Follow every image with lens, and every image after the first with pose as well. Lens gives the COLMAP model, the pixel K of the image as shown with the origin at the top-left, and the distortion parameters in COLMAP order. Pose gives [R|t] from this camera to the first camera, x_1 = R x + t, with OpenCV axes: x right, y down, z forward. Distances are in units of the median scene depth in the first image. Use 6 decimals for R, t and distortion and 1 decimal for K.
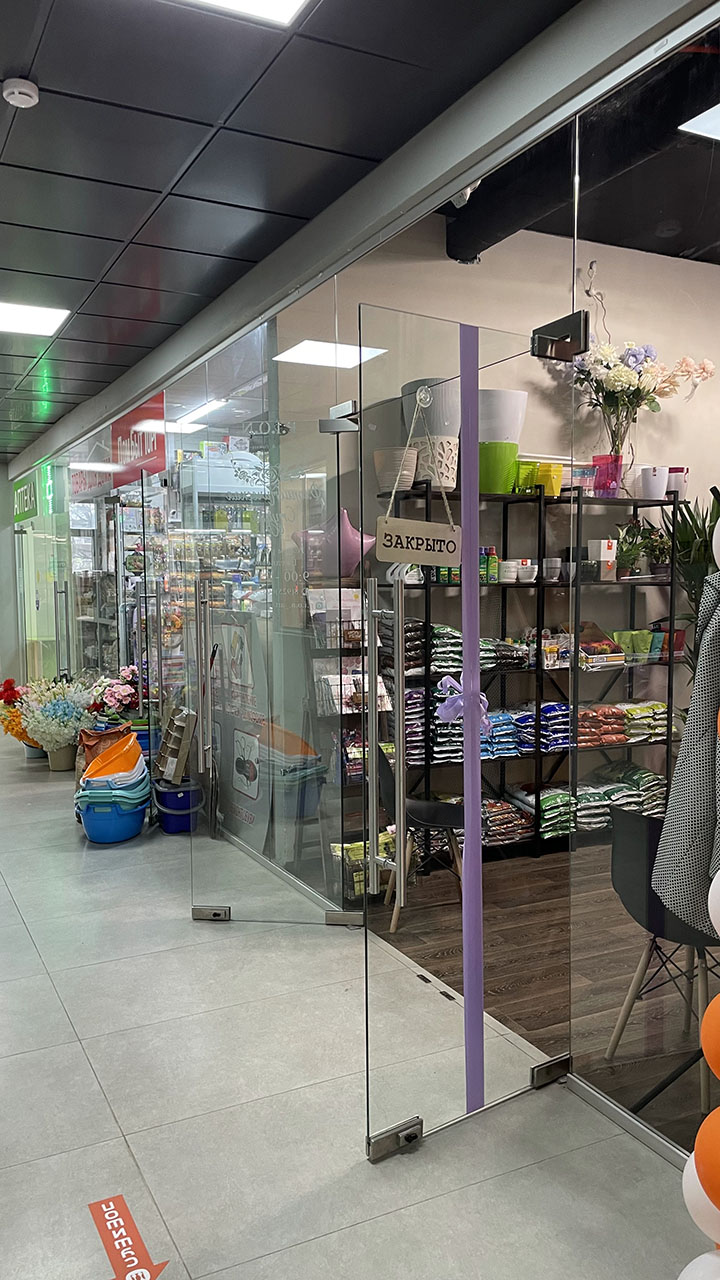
lens RADIAL K [[972.1, 0, 368.2], [0, 972.1, 641.7], [0, 0, 1]] dist [0.033318, -0.004297]
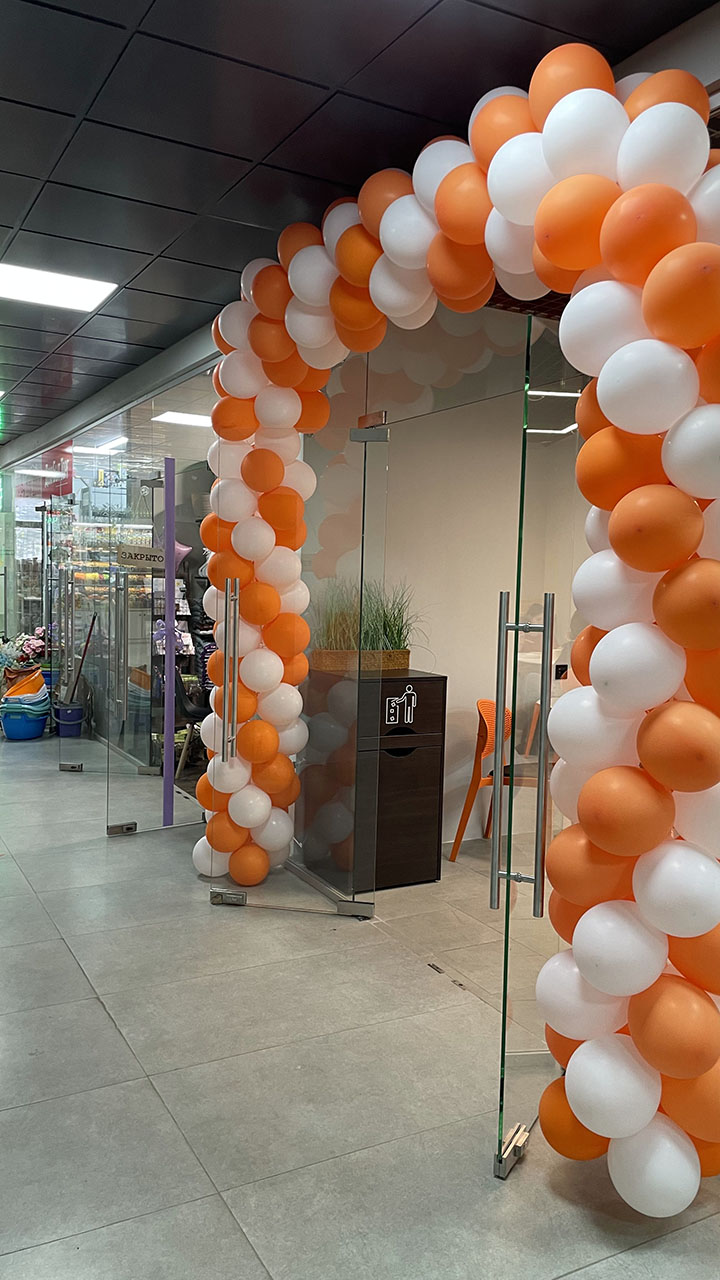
lens RADIAL K [[972.1, 0, 364.3], [0, 972.1, 636.3], [0, 0, 1]] dist [0.033318, -0.004297]
pose [[0.998995, 0.033610, 0.029658, 0.220968], [-0.033583, 0.999435, -0.001419, 0.028230], [-0.029689, 0.000421, 0.999559, -0.539419]]
